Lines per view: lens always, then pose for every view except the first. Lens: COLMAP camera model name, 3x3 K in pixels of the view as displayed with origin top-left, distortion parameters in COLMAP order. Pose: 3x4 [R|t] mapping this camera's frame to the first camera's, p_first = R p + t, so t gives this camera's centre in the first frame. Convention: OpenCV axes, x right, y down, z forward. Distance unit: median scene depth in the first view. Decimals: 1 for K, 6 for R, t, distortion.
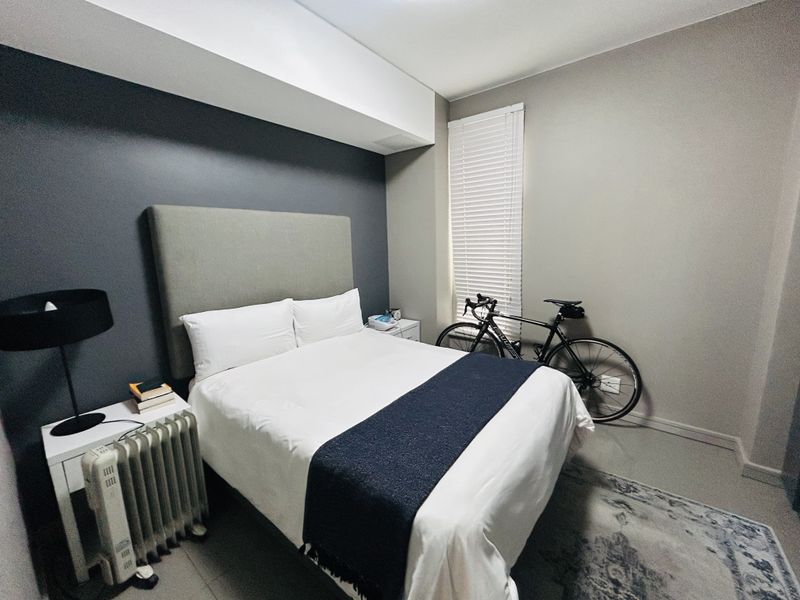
lens RADIAL K [[326.2, 0, 397.2], [0, 326.2, 299.9], [0, 0, 1]] dist [-0.000645, 0.000643]
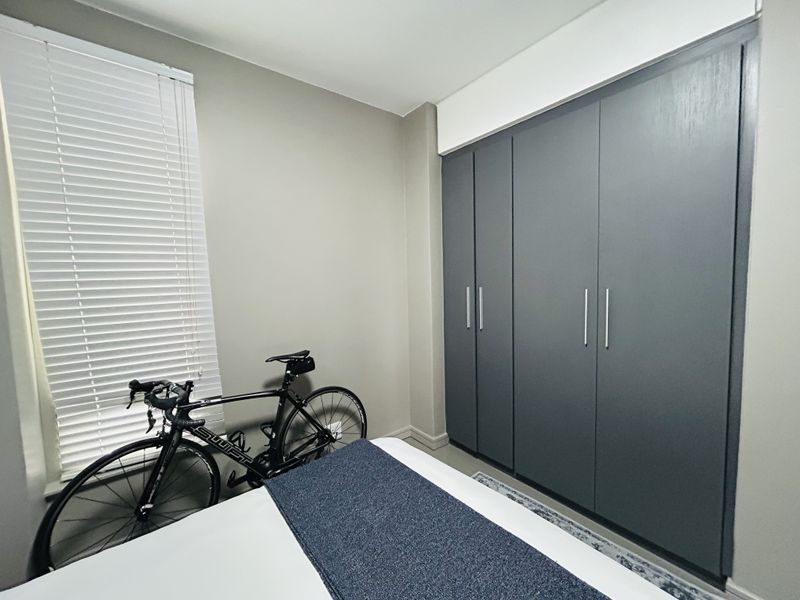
lens RADIAL K [[326.2, 0, 397.2], [0, 326.2, 299.9], [0, 0, 1]] dist [-0.000645, 0.000643]
pose [[0.222163, -0.052230, 0.973610, -0.189358], [0.192731, 0.981213, 0.008660, -0.081974], [-0.955771, 0.185721, 0.228056, 0.534571]]
